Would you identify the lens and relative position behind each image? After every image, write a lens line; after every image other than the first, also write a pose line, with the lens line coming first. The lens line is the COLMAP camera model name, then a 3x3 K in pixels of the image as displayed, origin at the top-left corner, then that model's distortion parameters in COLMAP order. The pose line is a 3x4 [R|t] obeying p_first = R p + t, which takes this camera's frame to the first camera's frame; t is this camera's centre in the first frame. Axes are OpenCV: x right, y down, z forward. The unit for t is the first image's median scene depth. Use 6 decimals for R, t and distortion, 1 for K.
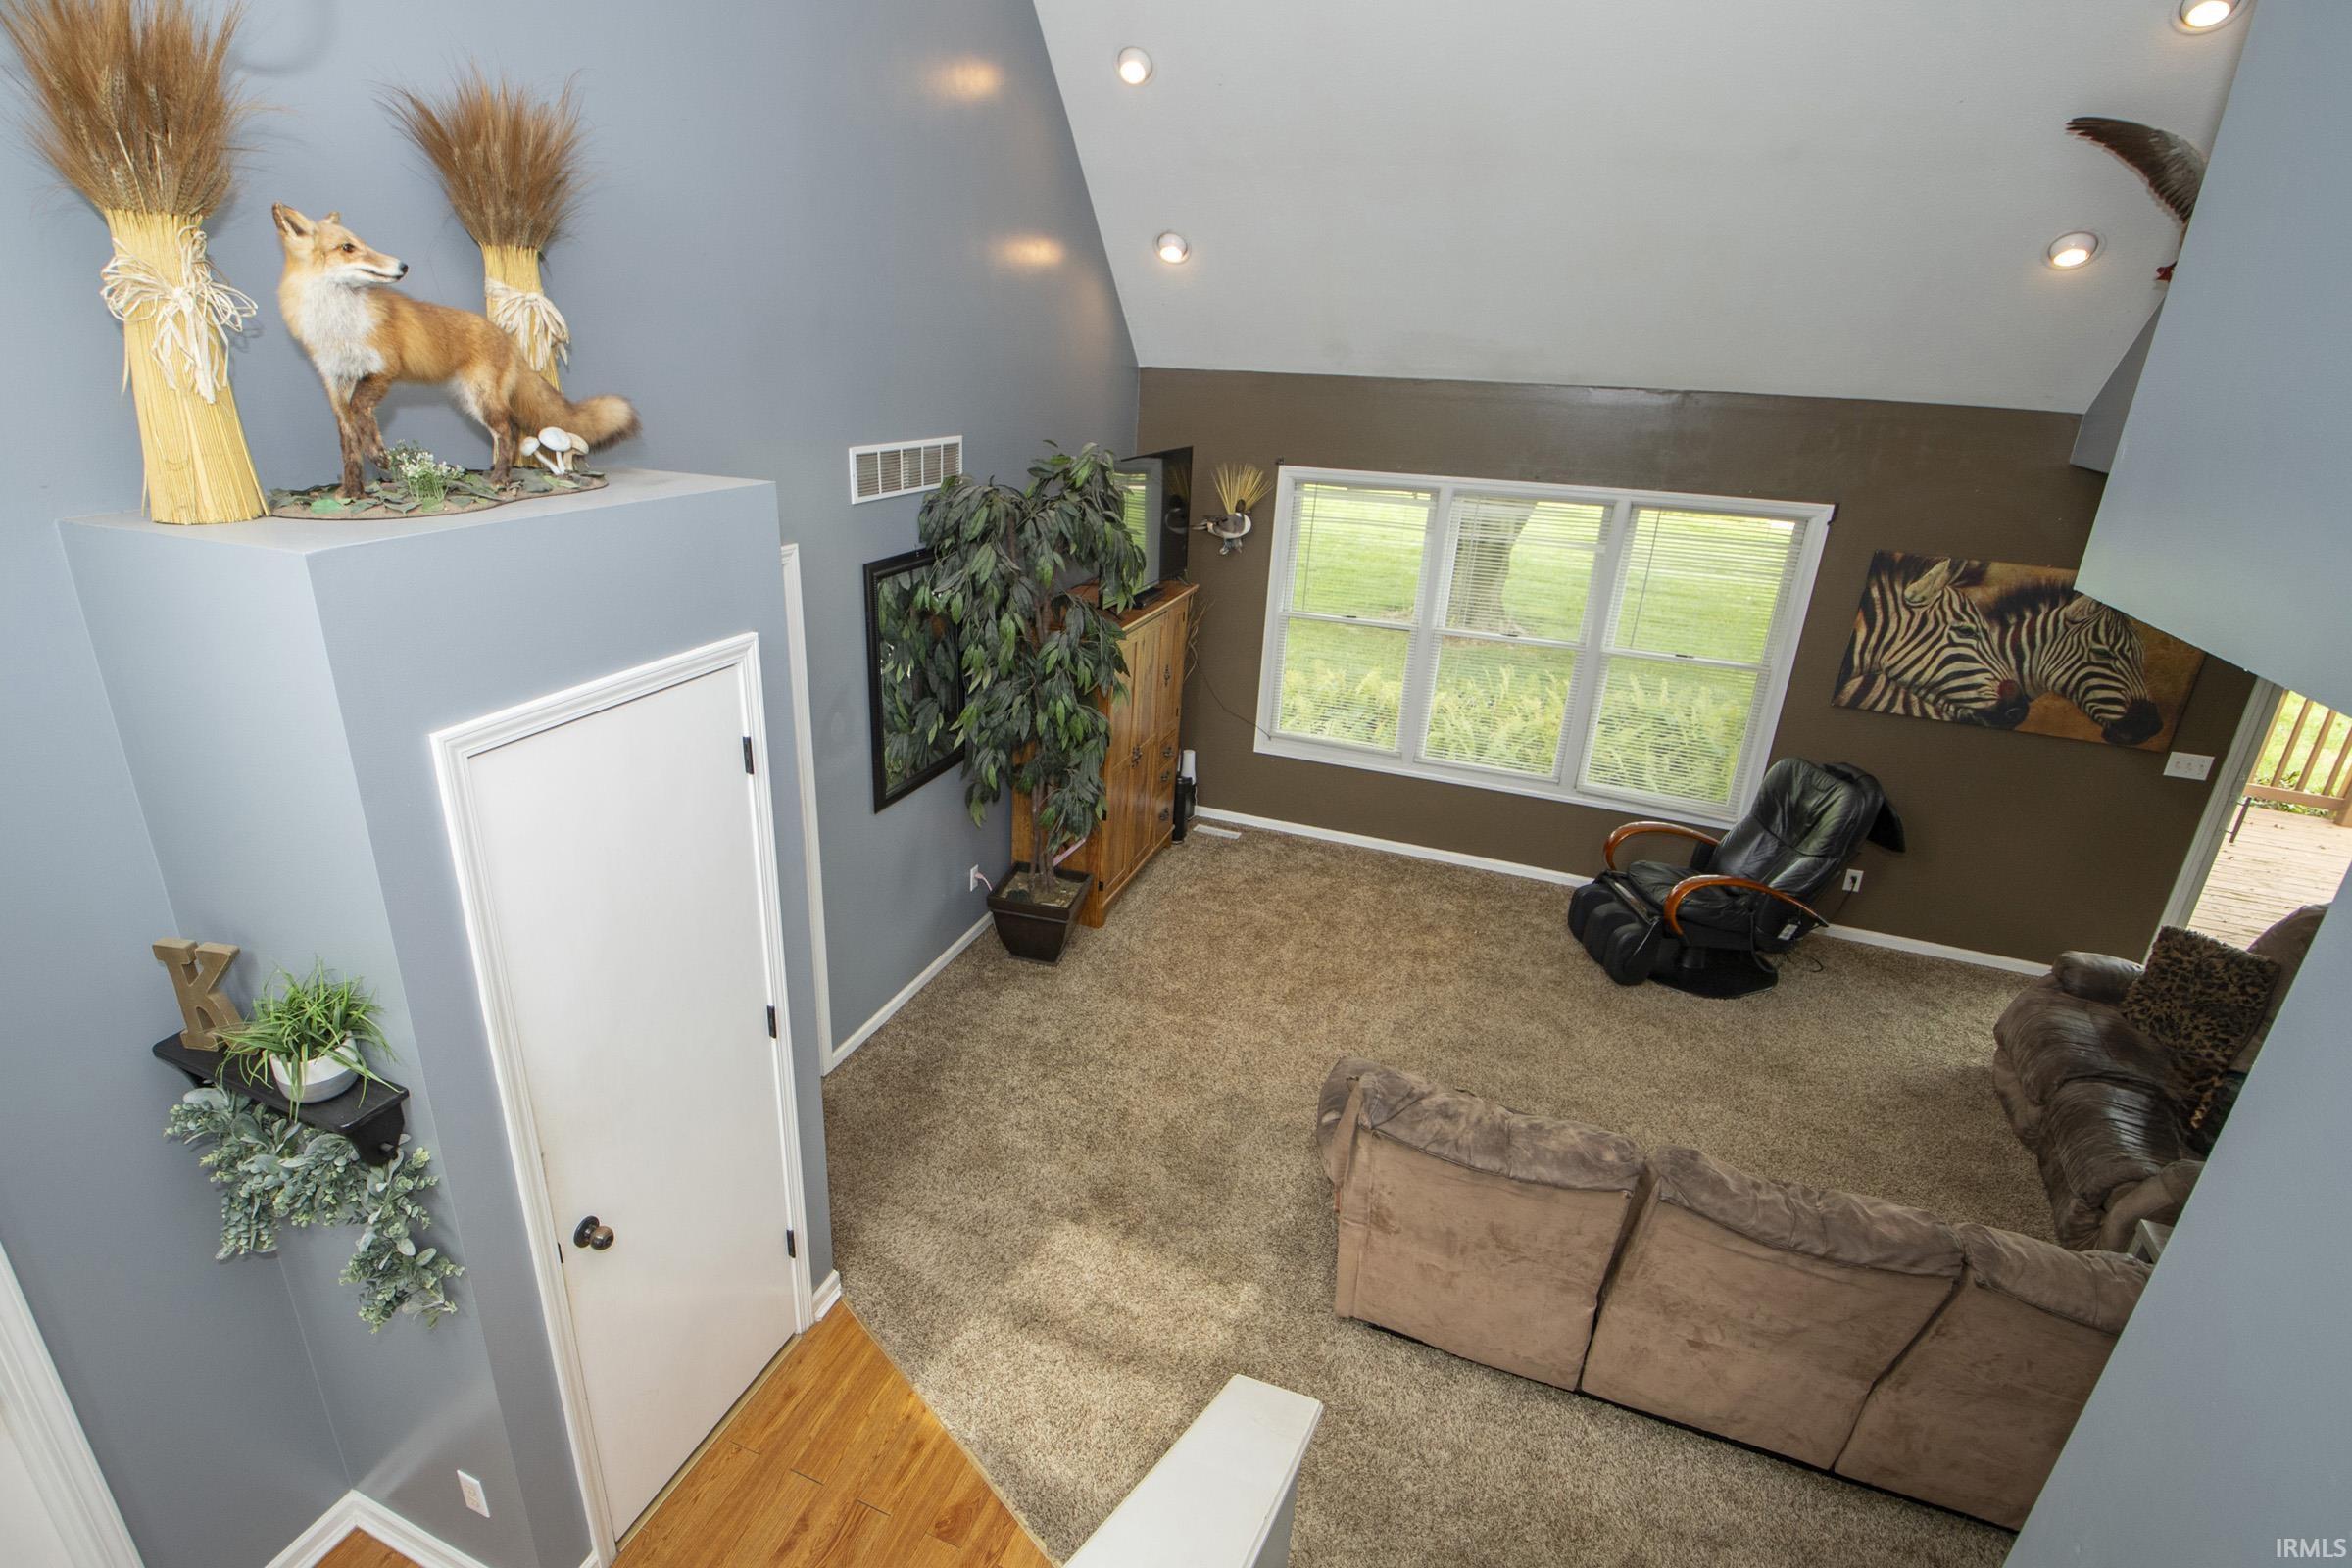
lens RADIAL K [[1117.4, 0, 1131.4], [0, 1117.4, 795.9], [0, 0, 1]] dist [-0.005875, -0.011174]
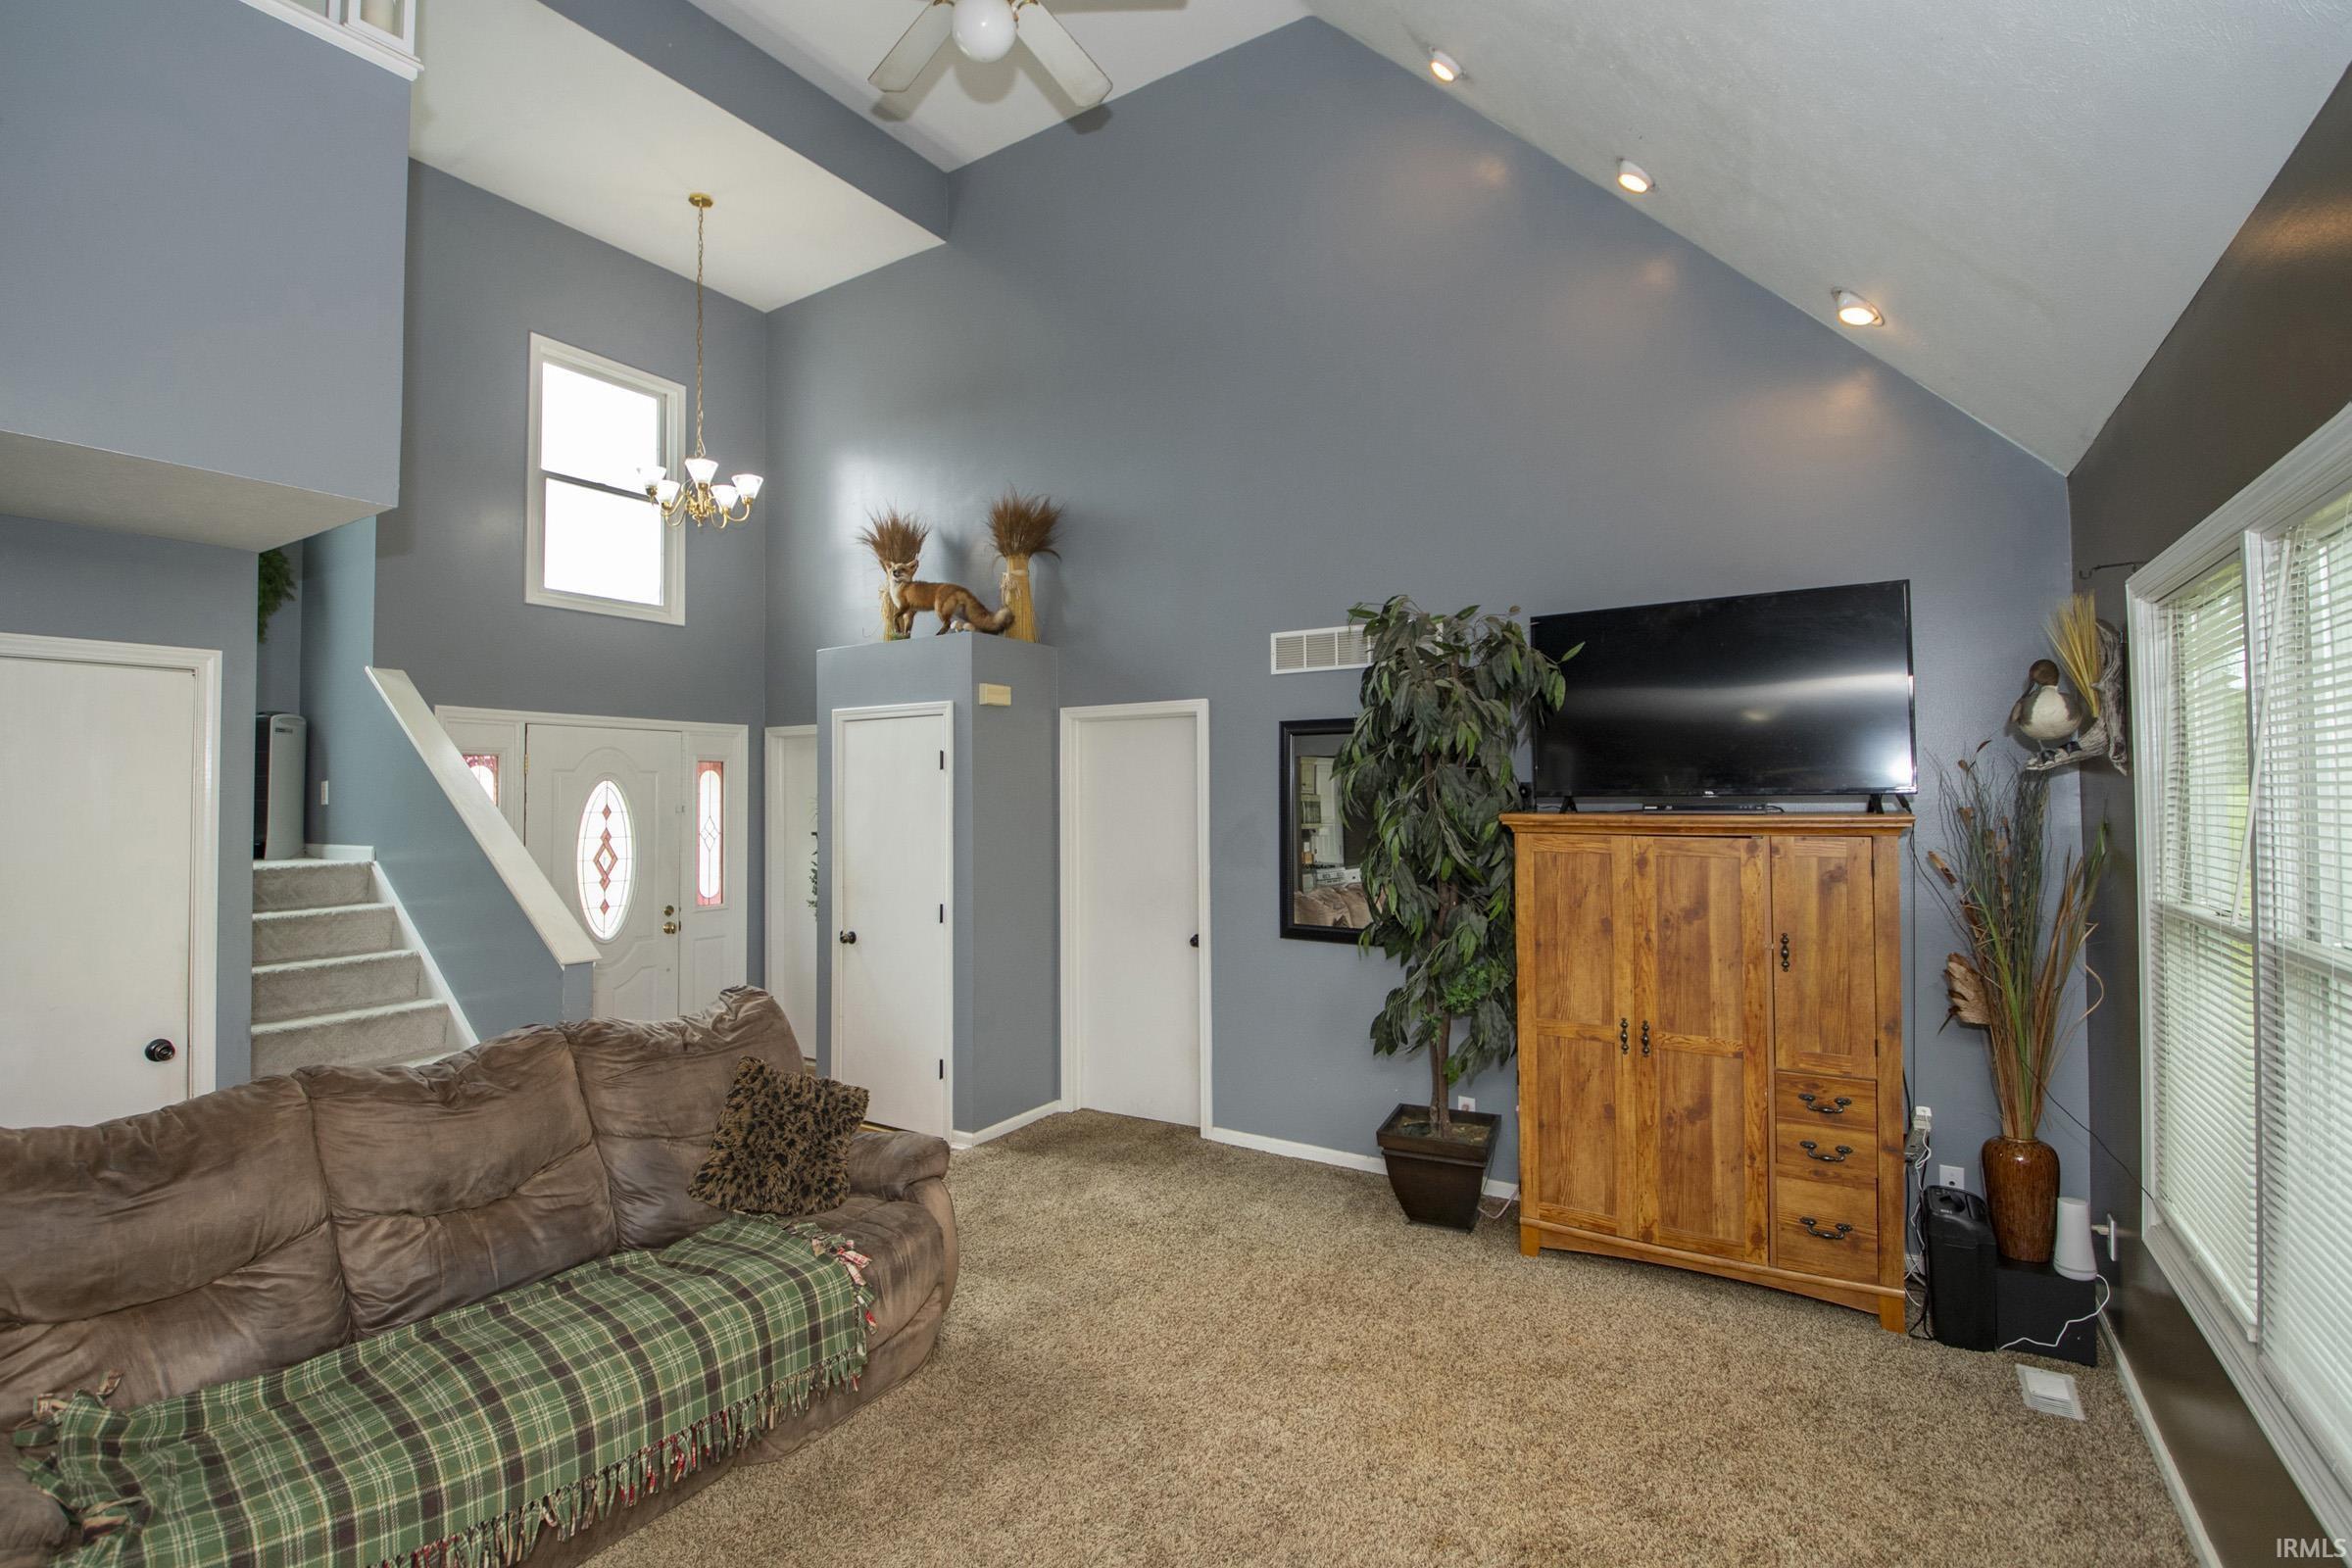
lens RADIAL K [[1059.8, 0, 1178.8], [0, 1059.8, 756.4], [0, 0, 1]] dist [0.003518, -0.016349]
pose [[-0.180722, -0.072090, -0.980889, 0.741298], [-0.371834, 0.928299, 0.000282, -0.098700], [0.910538, 0.364778, -0.194569, 0.883548]]
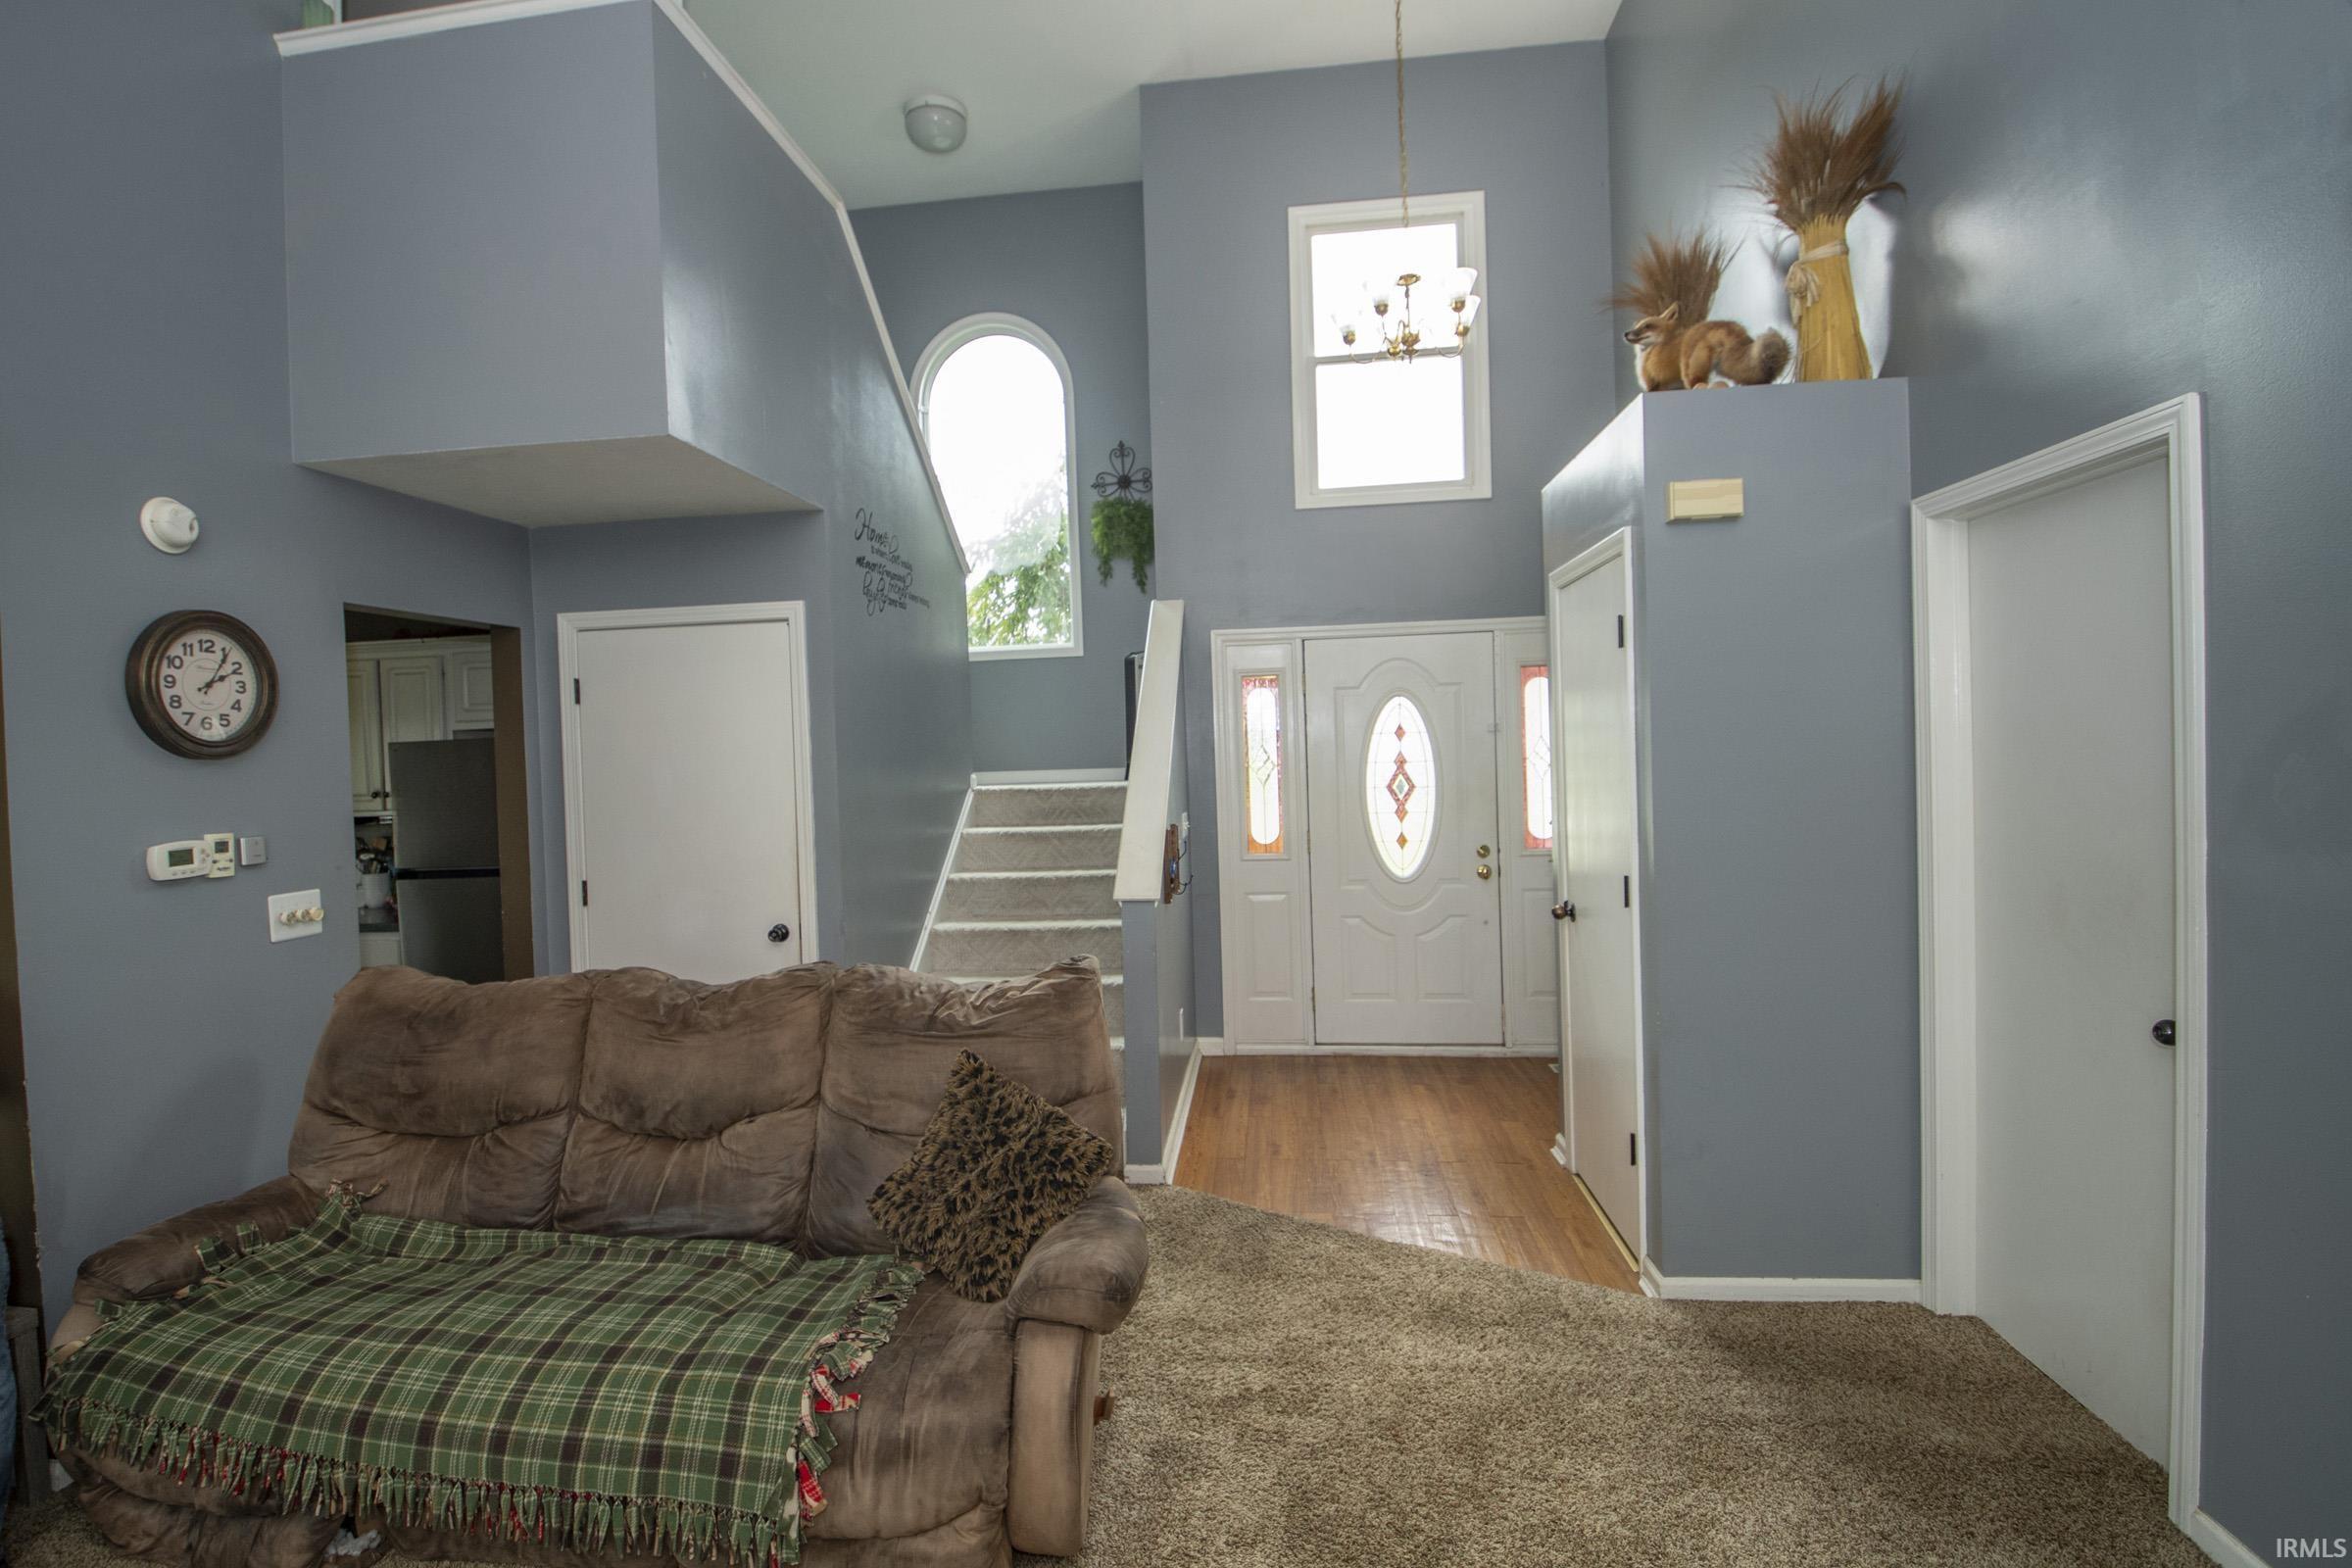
lens RADIAL K [[1102.8, 0, 1161.0], [0, 1102.8, 769.2], [0, 0, 1]] dist [0.008249, -0.020163]
pose [[-0.967493, 0.001475, -0.252894, 0.222679], [-0.096240, 0.922599, 0.373562, -0.143077], [0.233871, 0.385757, -0.892466, 0.997079]]
